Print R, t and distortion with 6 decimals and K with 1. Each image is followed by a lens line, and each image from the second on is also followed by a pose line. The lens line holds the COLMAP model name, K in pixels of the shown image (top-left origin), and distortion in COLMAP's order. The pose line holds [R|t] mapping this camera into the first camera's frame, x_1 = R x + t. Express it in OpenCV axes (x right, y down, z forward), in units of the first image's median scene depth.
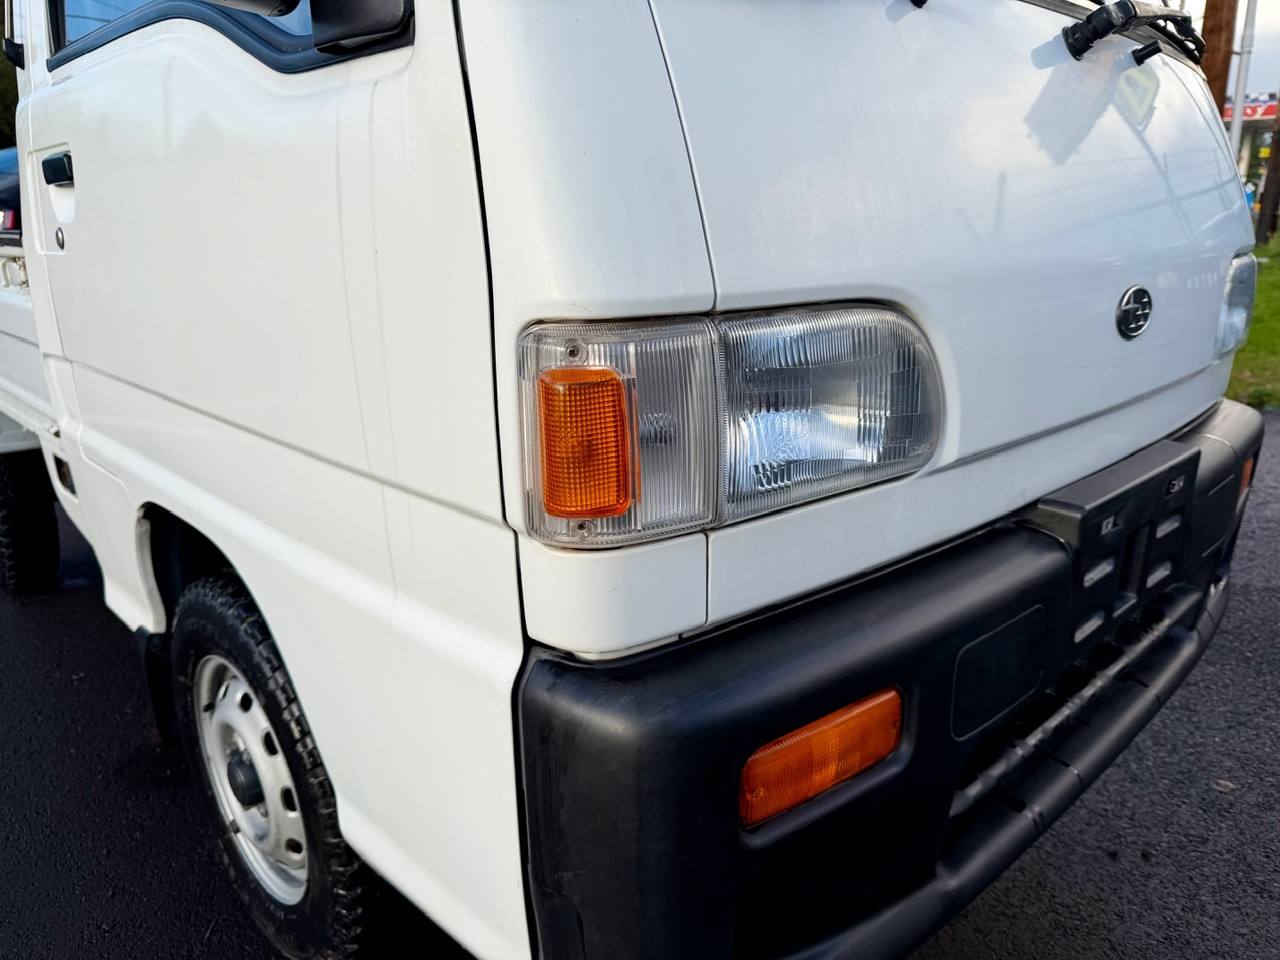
lens RADIAL K [[907.8, 0, 644.6], [0, 907.8, 490.1], [0, 0, 1]] dist [0.064291, -0.114867]
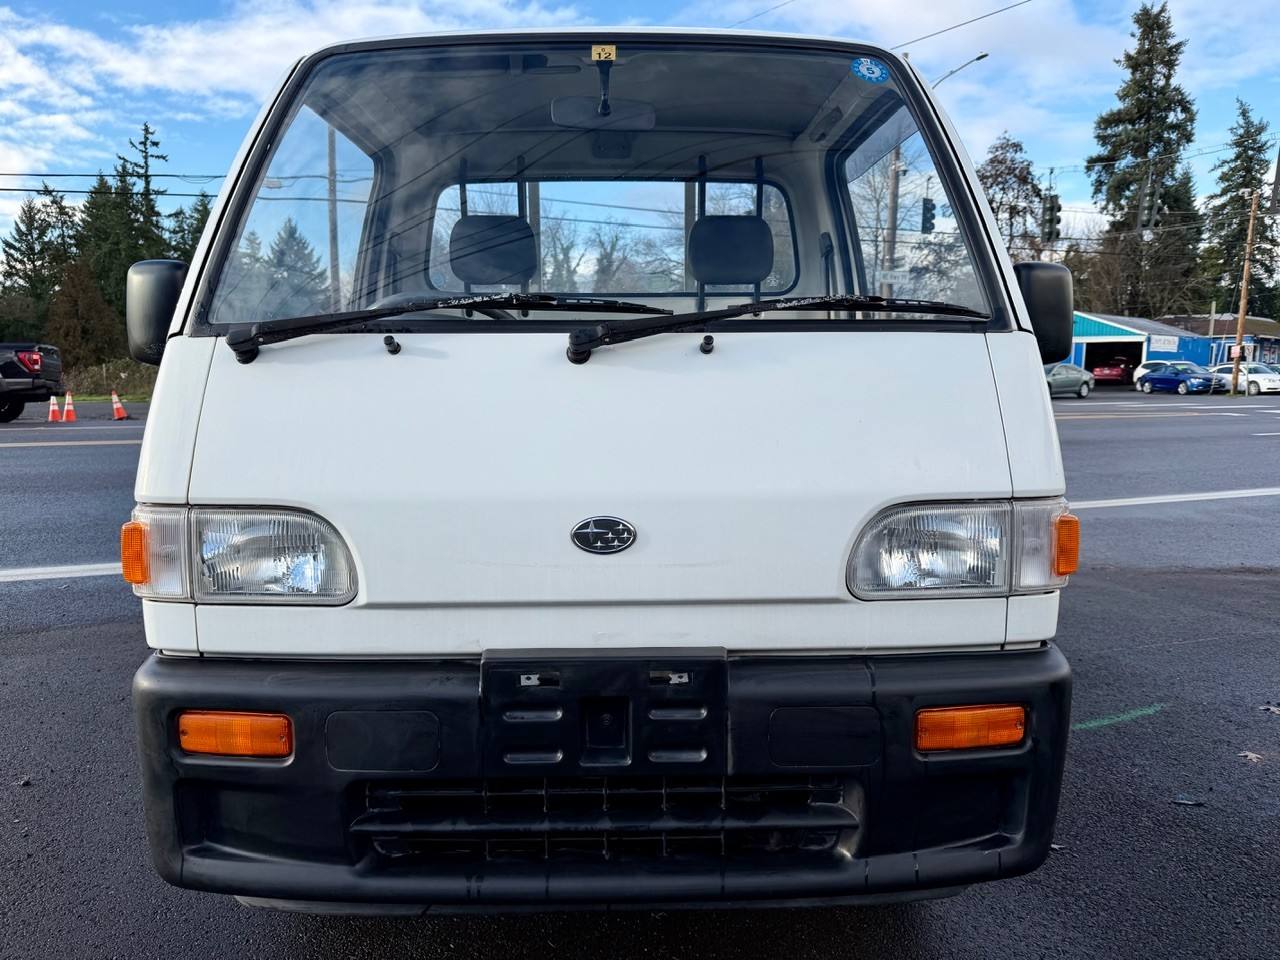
lens RADIAL K [[895.7, 0, 654.7], [0, 895.7, 480.0], [0, 0, 1]] dist [0.038514, -0.050213]
pose [[0.745630, 0.075588, -0.662059, 1.976410], [-0.194427, 0.974992, -0.107654, -0.193445], [0.637365, 0.208992, 0.741680, 0.044416]]
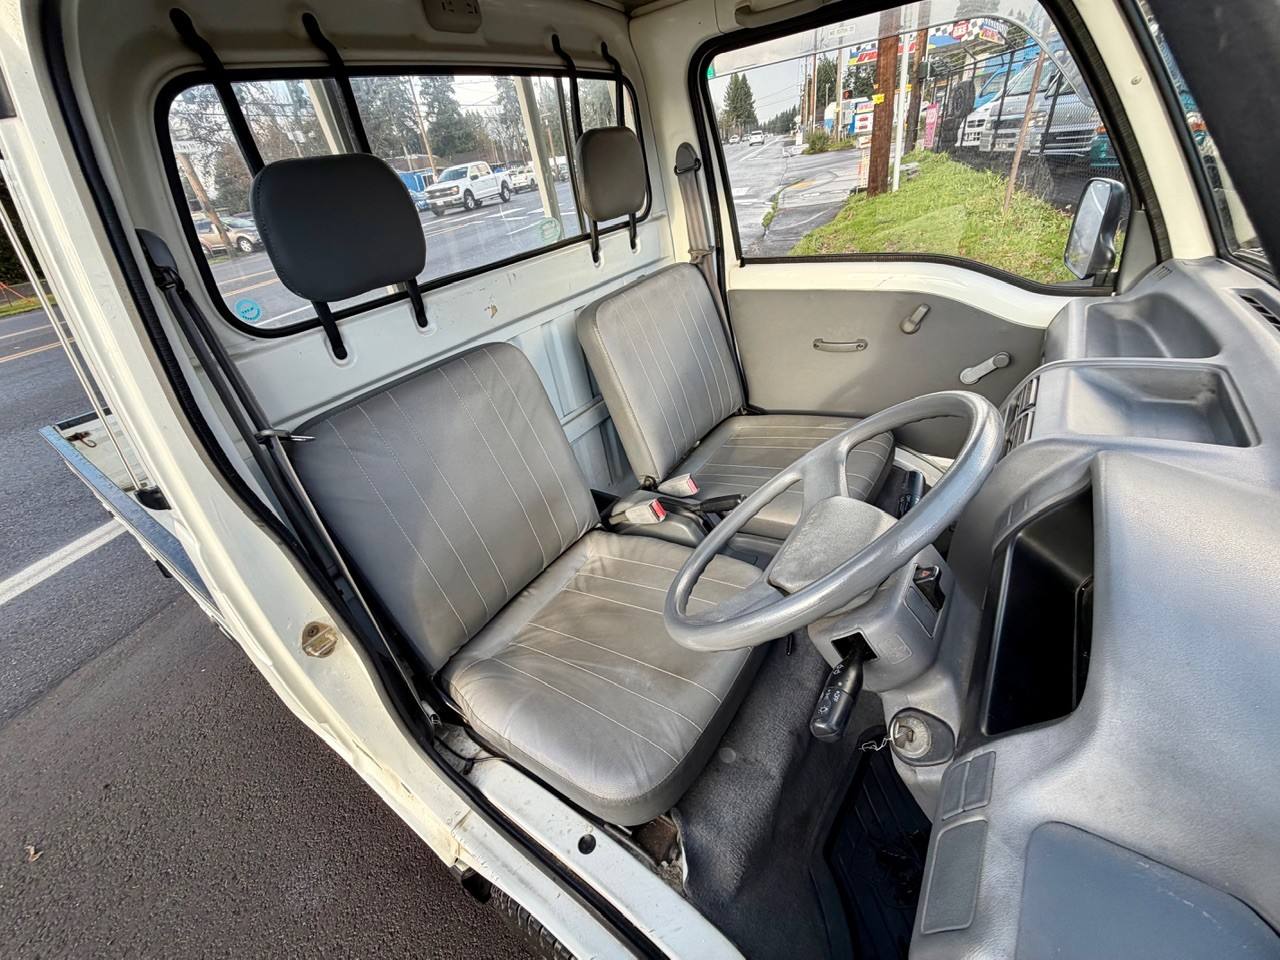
lens RADIAL K [[502.7, 0, 637.2], [0, 502.7, 477.2], [0, 0, 1]] dist [-0.001626, 0.000018]
pose [[0.972056, -0.220101, 0.081627, -0.488745], [0.192418, 0.946234, 0.260031, -0.980637], [-0.134471, -0.237058, 0.962144, 0.809901]]
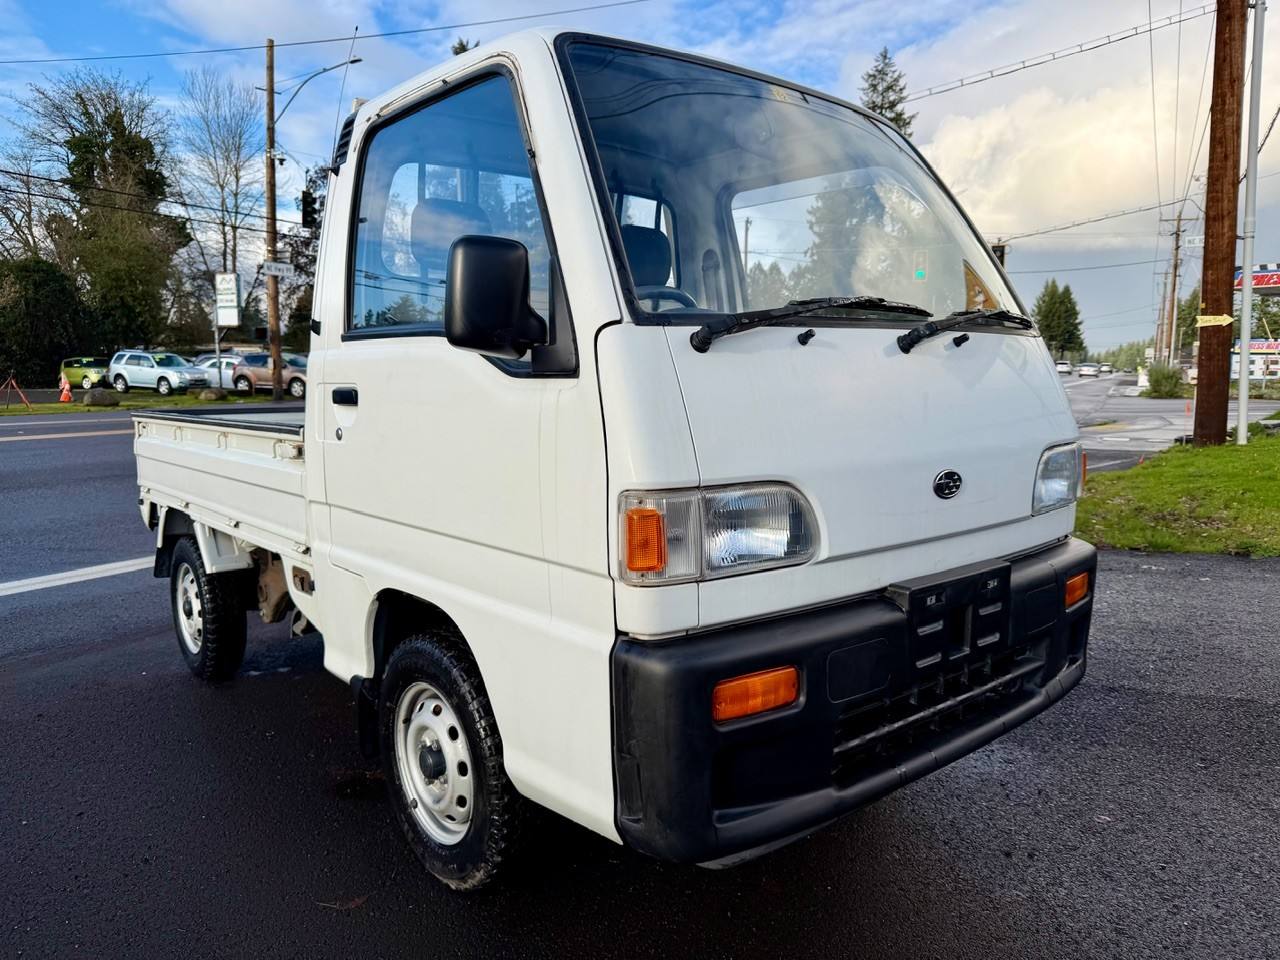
lens RADIAL K [[885.8, 0, 635.4], [0, 885.8, 478.0], [0, 0, 1]] dist [0.041327, -0.051657]
pose [[0.997205, 0.007229, -0.074362, 0.064889], [-0.020282, 0.984123, -0.176323, 0.157507], [0.071907, 0.177338, 0.981520, -1.043652]]
